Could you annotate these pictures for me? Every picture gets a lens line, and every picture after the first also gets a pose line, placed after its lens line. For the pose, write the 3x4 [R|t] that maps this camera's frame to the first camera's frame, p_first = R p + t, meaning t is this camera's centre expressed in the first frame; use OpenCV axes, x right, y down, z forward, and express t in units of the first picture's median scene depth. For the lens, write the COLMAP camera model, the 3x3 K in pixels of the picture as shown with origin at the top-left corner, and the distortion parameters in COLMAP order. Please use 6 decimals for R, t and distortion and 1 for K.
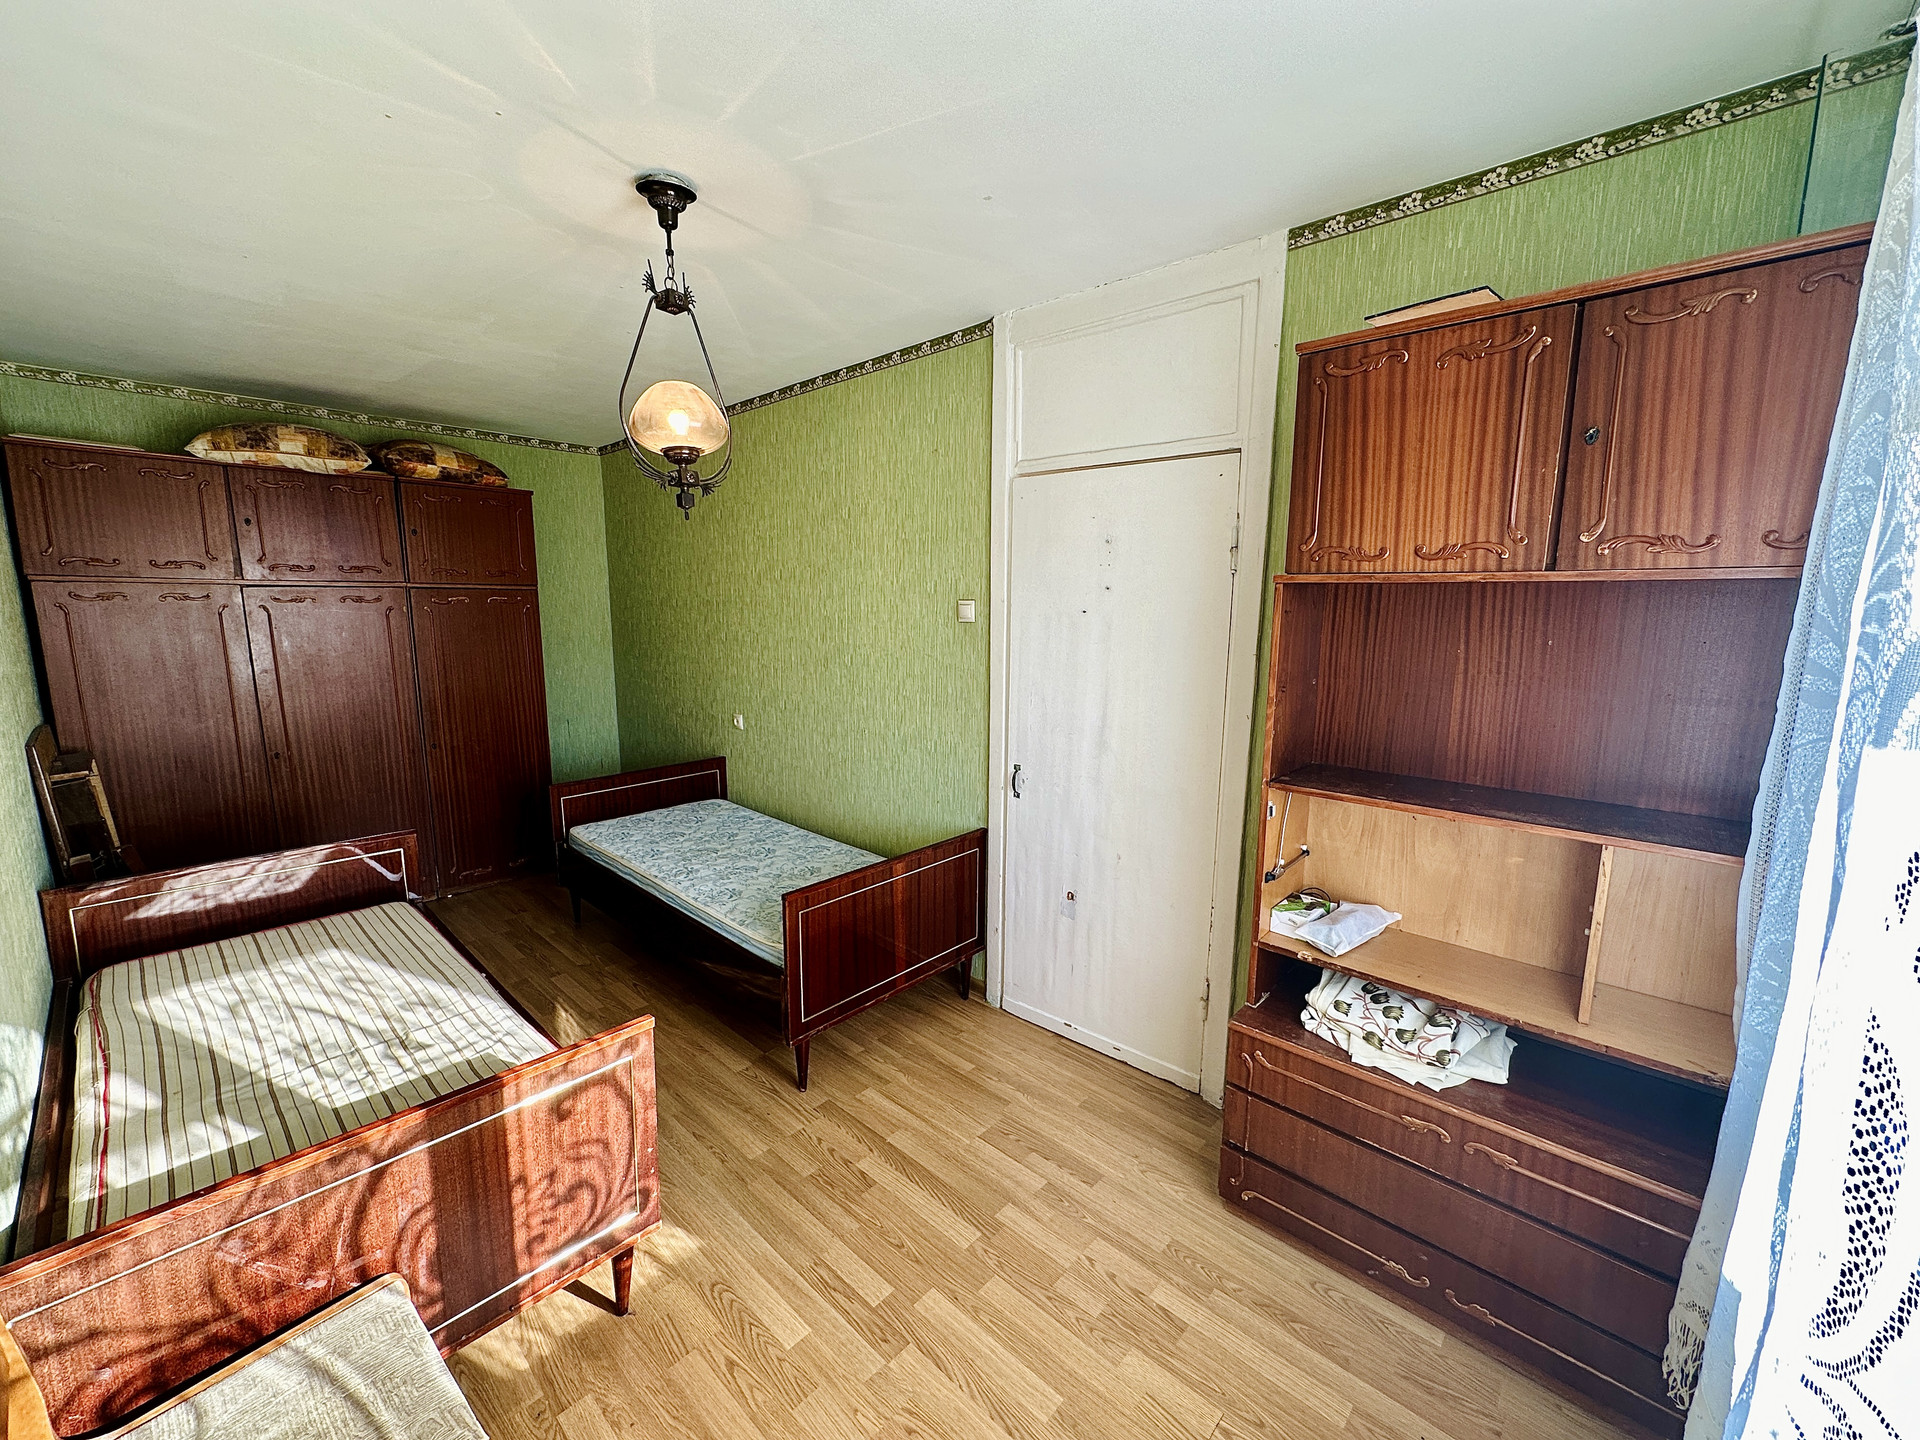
lens RADIAL K [[768.2, 0, 960.0], [0, 768.2, 720.0], [0, 0, 1]] dist [-0.007446, 0.000695]
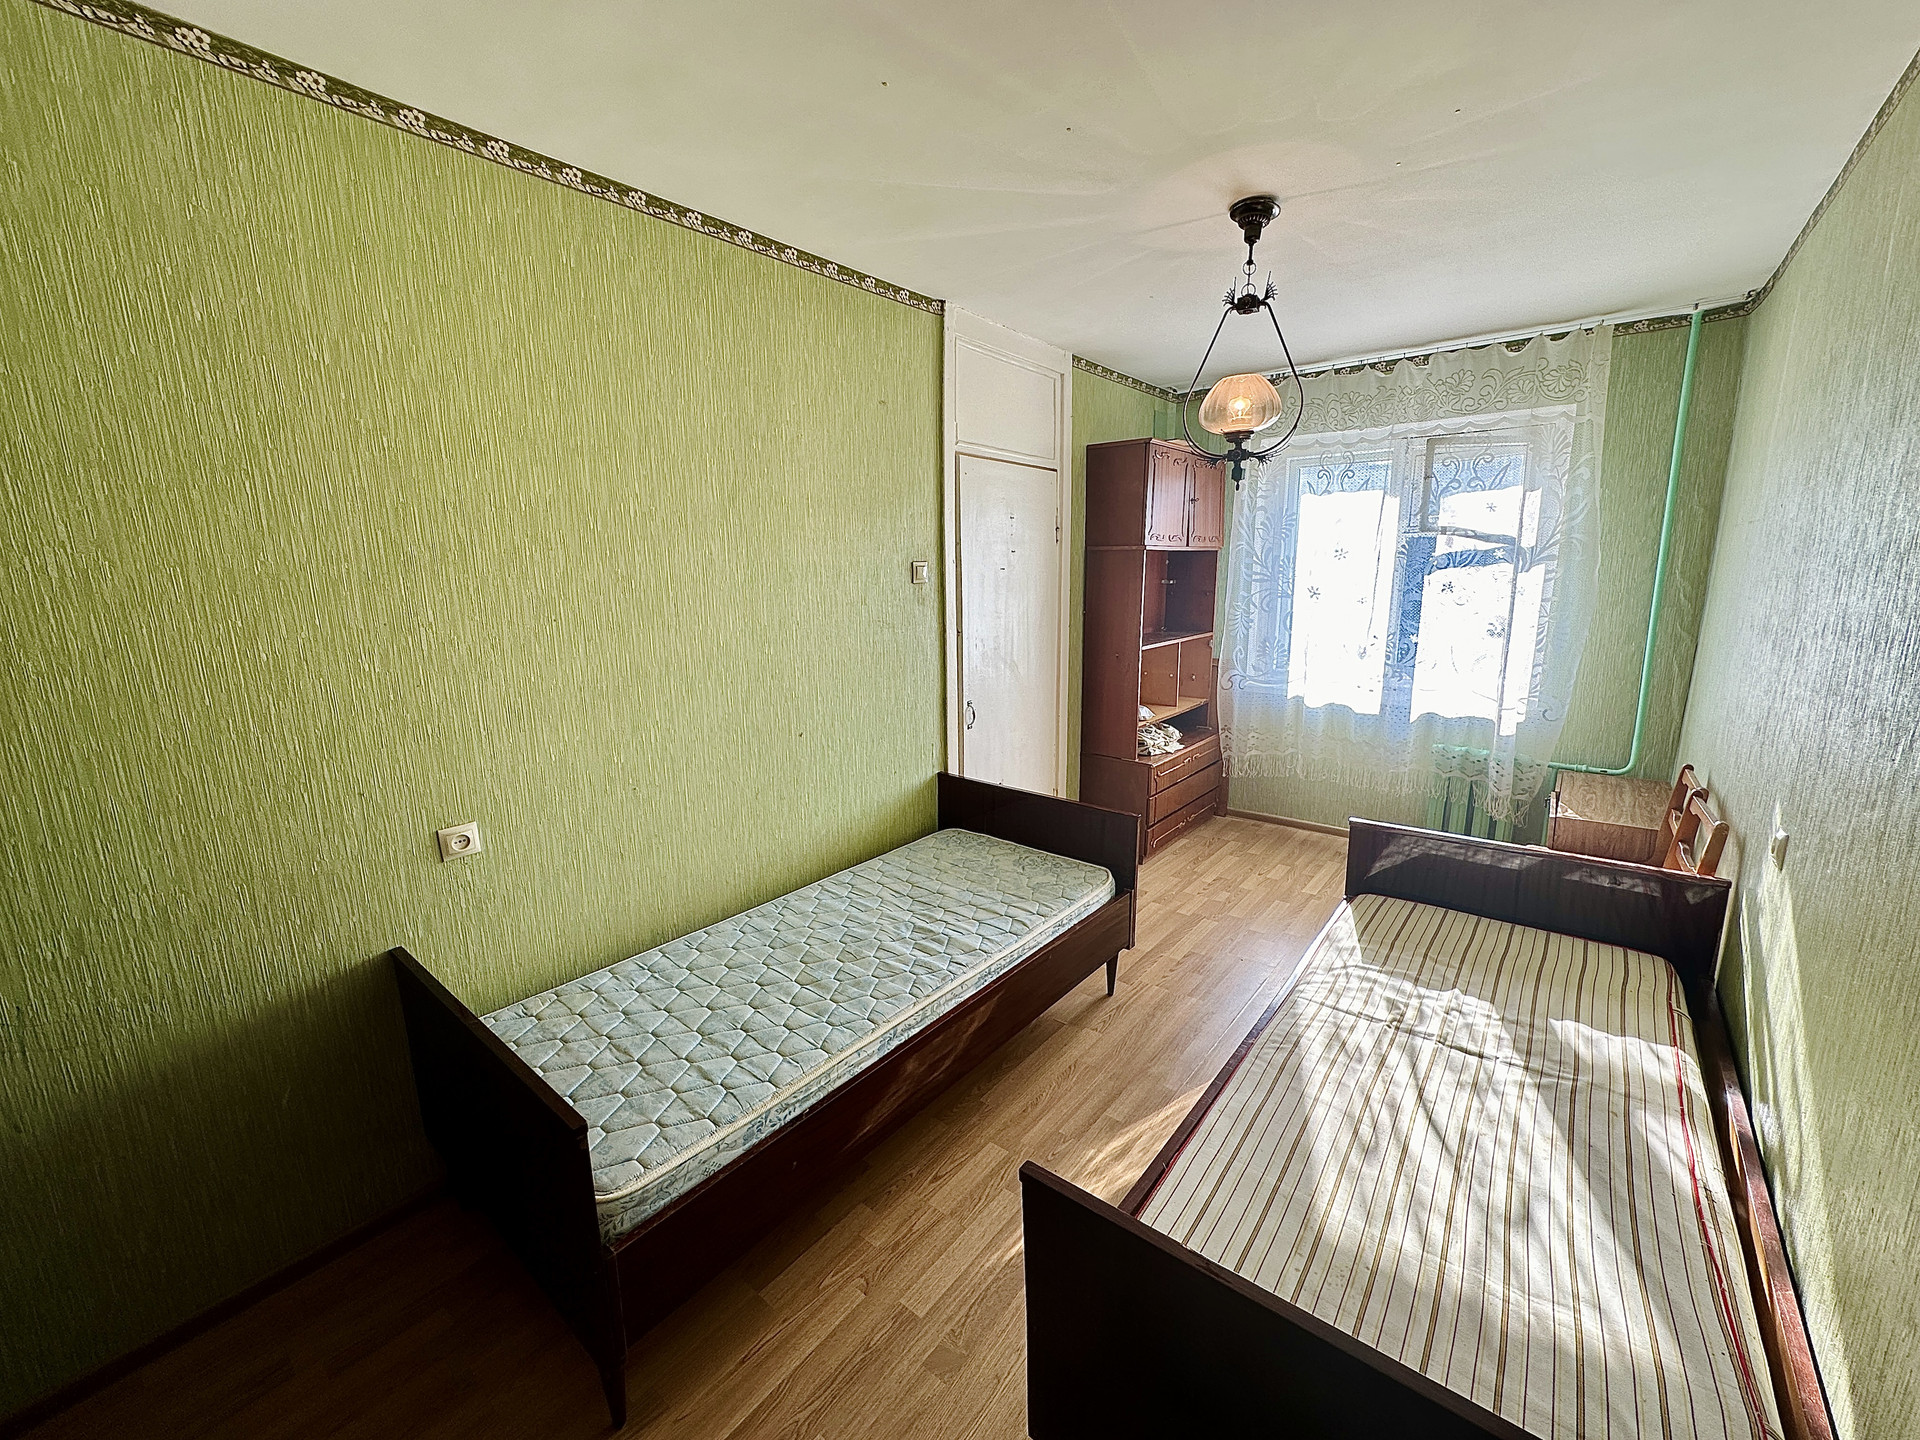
lens RADIAL K [[768.2, 0, 960.0], [0, 768.2, 720.0], [0, 0, 1]] dist [-0.007446, 0.000695]
pose [[-0.062267, -0.204570, 0.976870, -1.506251], [0.165827, 0.963044, 0.212244, -0.231616], [-0.984187, 0.175207, -0.026043, 1.453044]]
